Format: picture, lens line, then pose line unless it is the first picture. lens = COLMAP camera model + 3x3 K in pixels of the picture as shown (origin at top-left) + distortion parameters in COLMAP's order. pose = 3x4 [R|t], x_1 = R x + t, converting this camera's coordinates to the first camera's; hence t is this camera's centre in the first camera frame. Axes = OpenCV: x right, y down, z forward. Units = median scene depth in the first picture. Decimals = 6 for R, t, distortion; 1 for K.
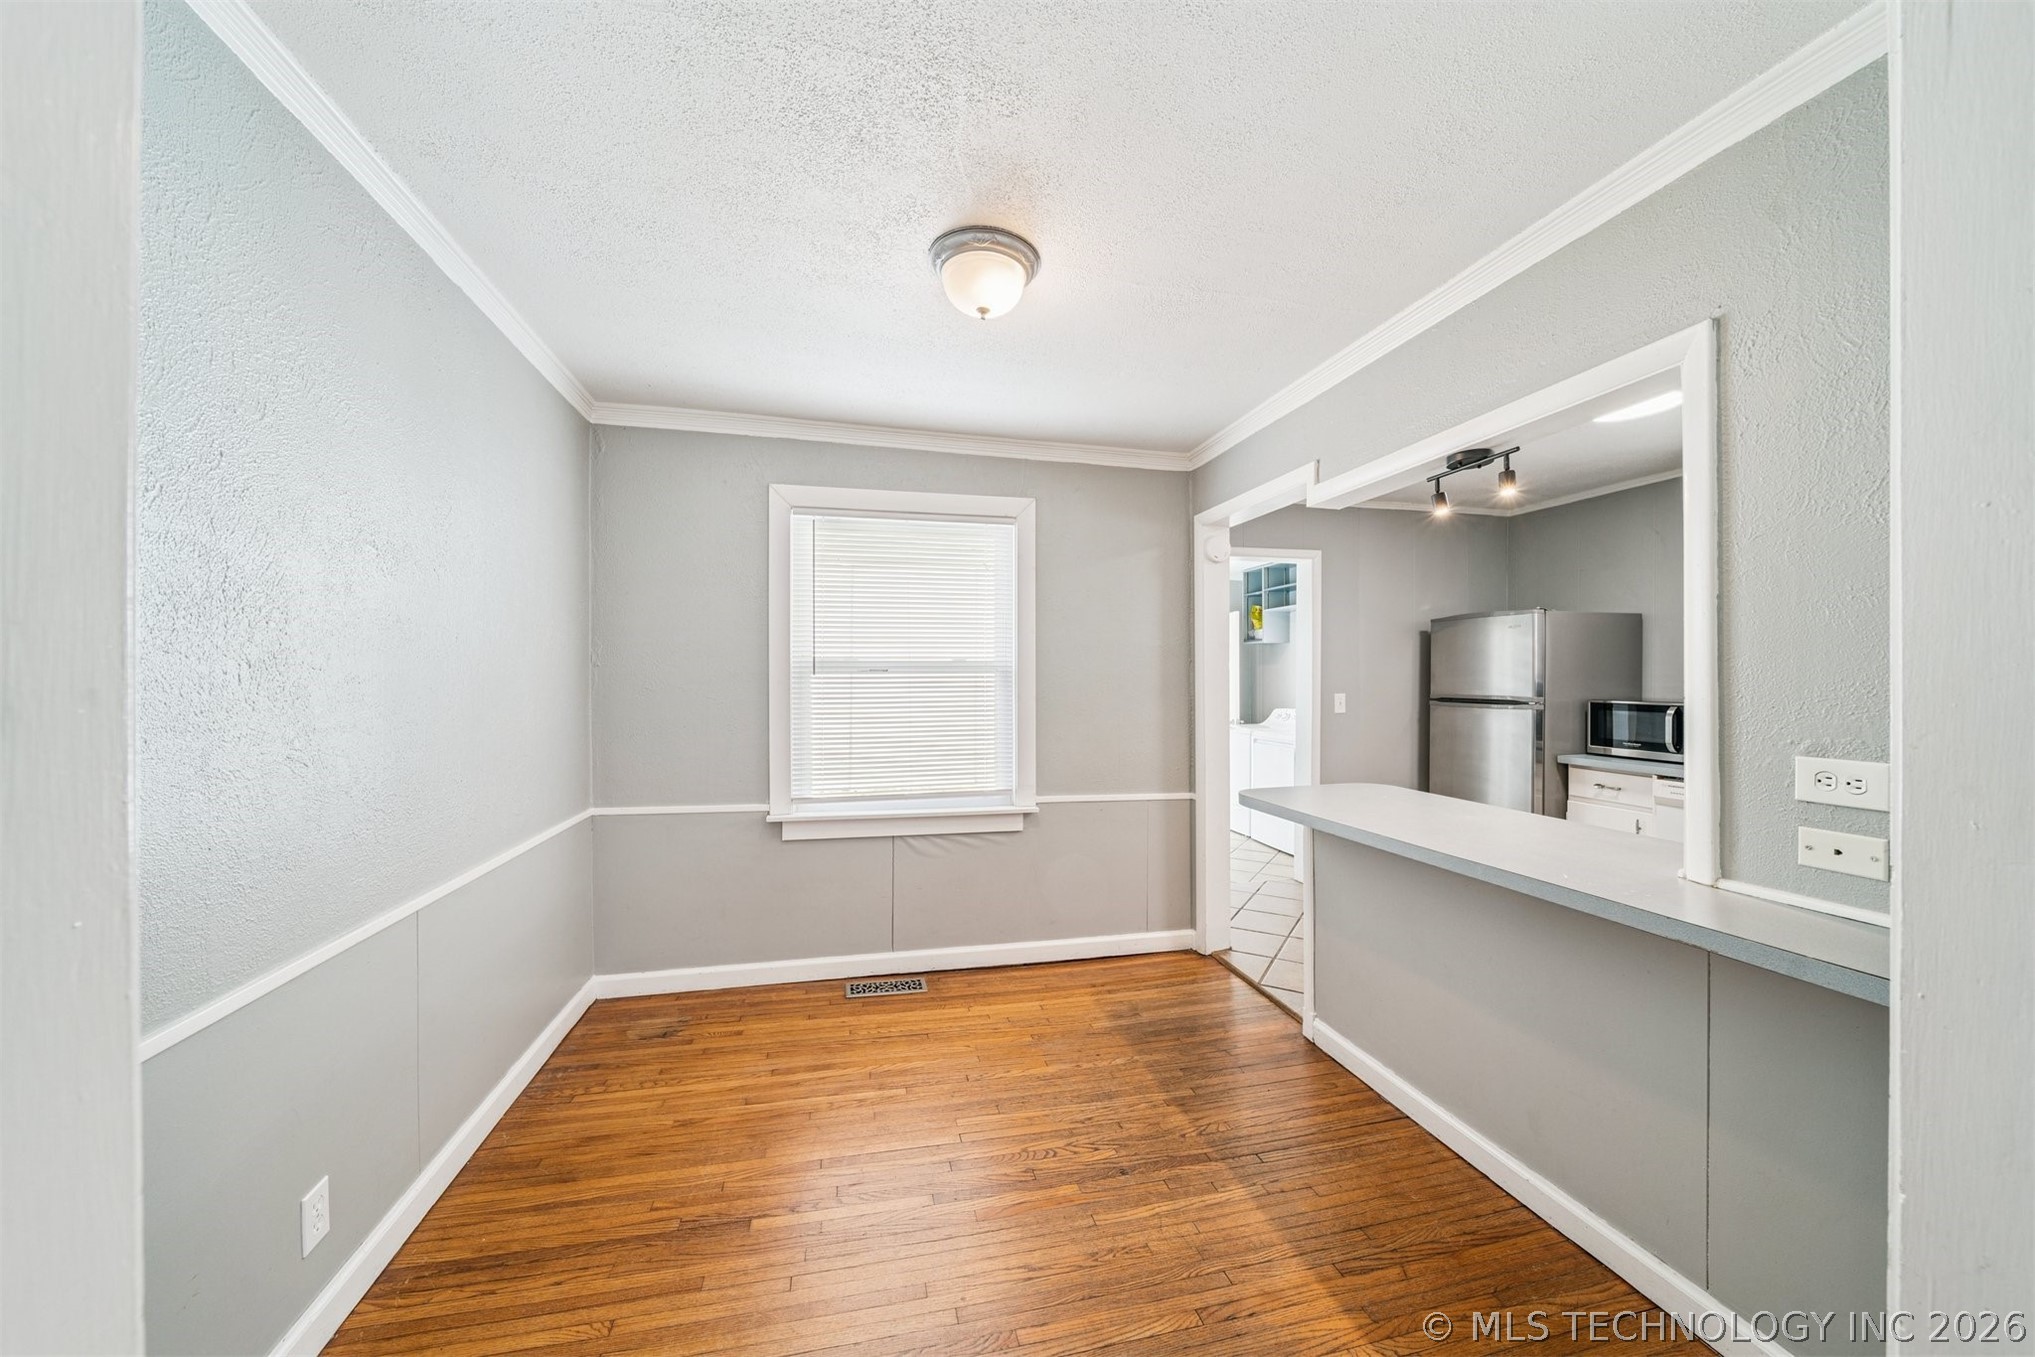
lens RADIAL K [[708.5, 0, 1017.5], [0, 708.5, 678.5], [0, 0, 1]] dist [-0.000198, -0.000037]
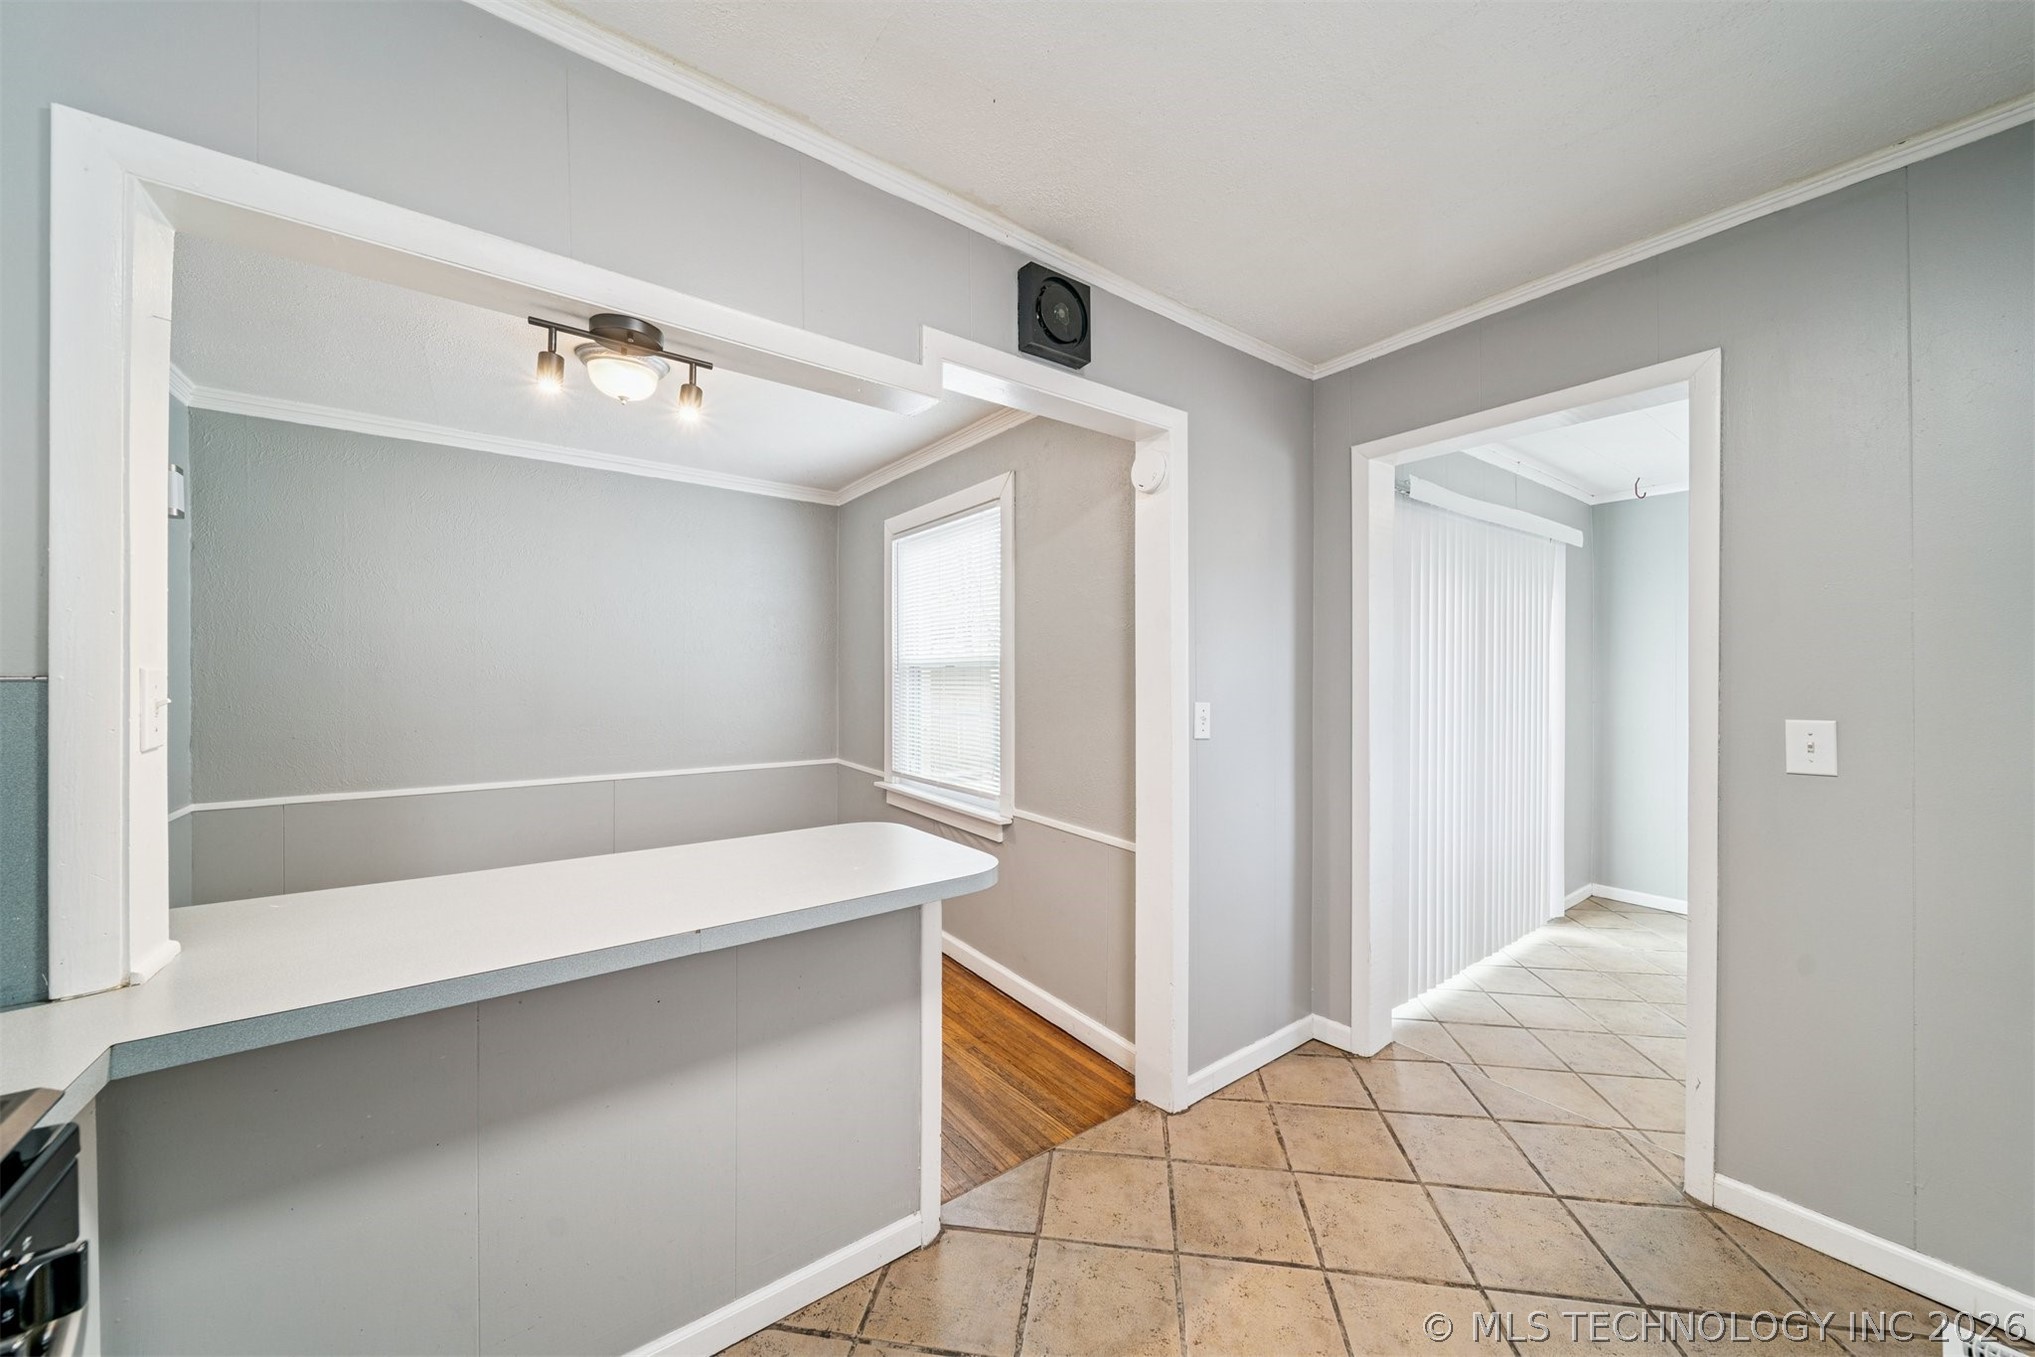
lens RADIAL K [[708.5, 0, 1017.5], [0, 708.5, 678.5], [0, 0, 1]] dist [-0.000198, -0.000037]
pose [[0.406517, 0.005569, -0.913626, 0.865501], [-0.006902, 0.999972, 0.003025, 0.002249], [0.913617, 0.005076, 0.406544, 0.670669]]
